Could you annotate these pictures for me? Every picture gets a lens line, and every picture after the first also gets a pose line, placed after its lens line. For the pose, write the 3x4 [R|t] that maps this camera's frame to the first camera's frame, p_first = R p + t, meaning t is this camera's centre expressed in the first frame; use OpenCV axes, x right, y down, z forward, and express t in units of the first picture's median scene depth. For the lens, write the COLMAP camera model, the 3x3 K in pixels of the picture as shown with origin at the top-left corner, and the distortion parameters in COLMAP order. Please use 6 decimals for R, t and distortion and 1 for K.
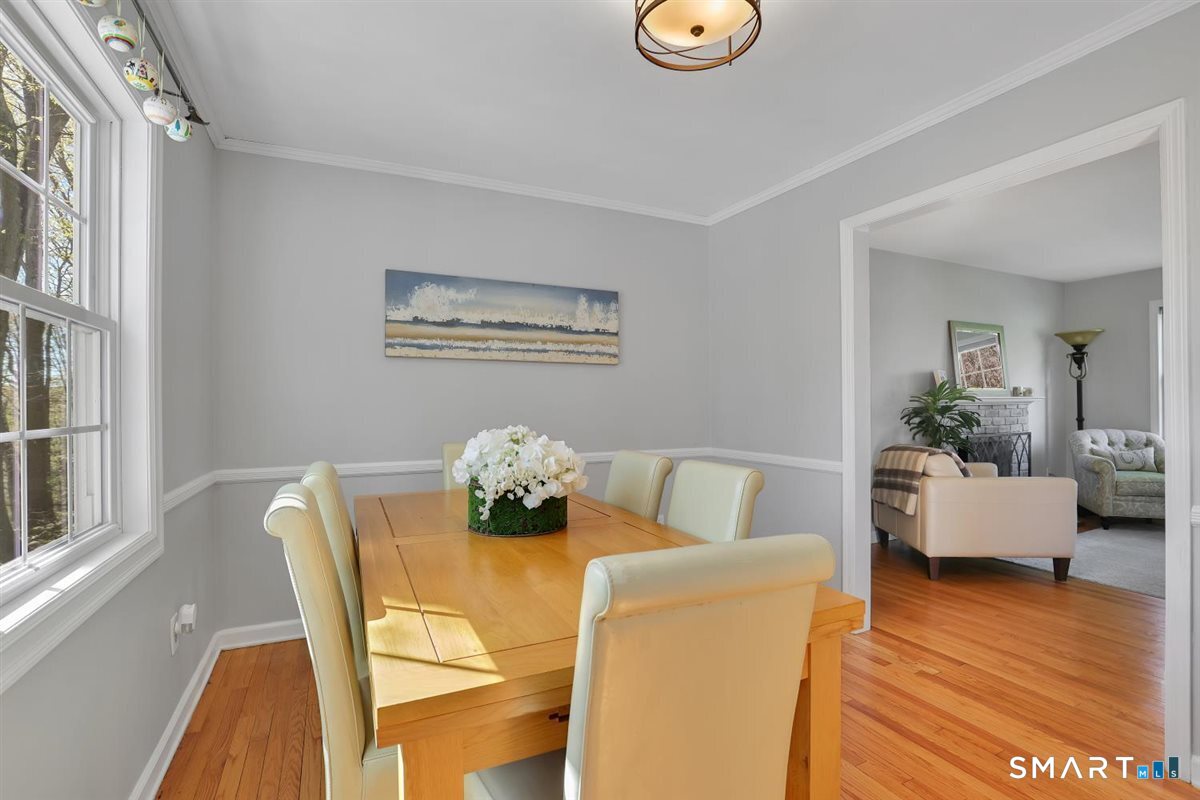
lens RADIAL K [[554.0, 0, 600.3], [0, 554.0, 397.4], [0, 0, 1]] dist [-0.035348, 0.006035]
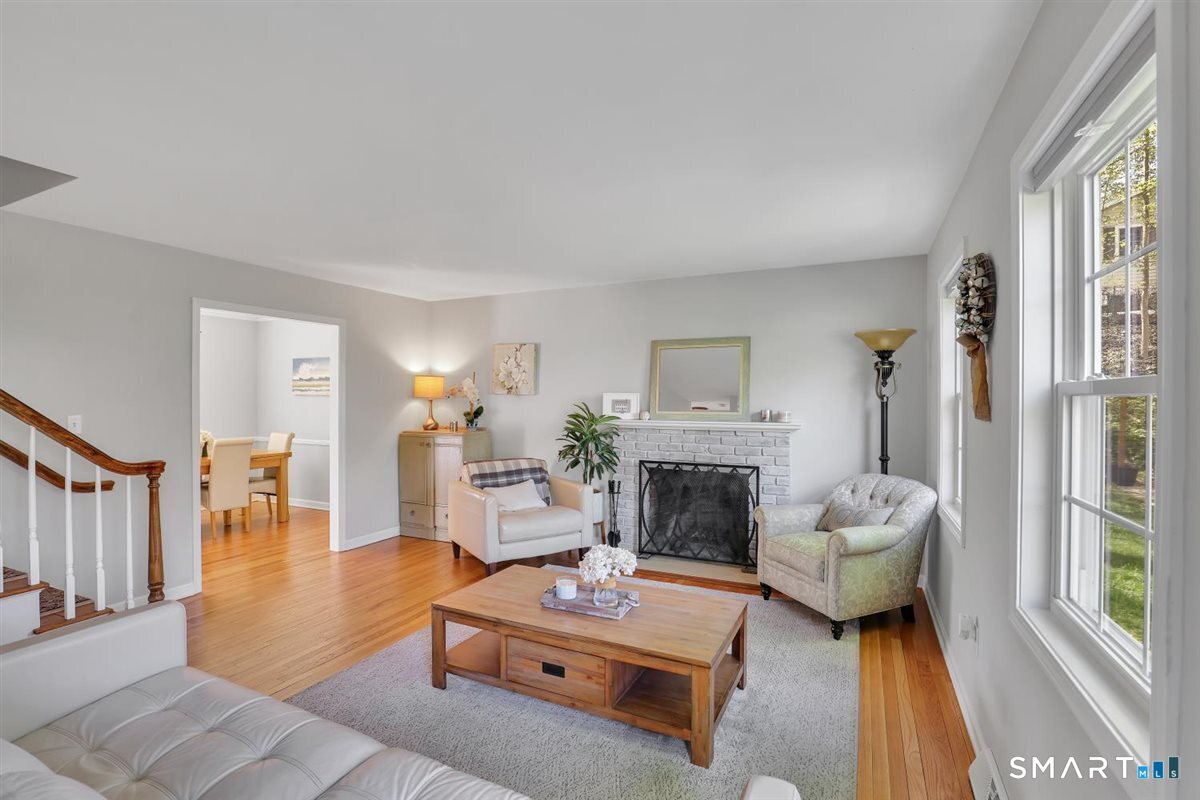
lens RADIAL K [[554.0, 0, 596.9], [0, 554.0, 402.4], [0, 0, 1]] dist [-0.035348, 0.006035]
pose [[0.632002, 0.009103, -0.774914, 2.156918], [-0.004620, 0.999957, 0.007979, -0.063083], [0.774953, -0.001463, 0.632017, 0.484212]]
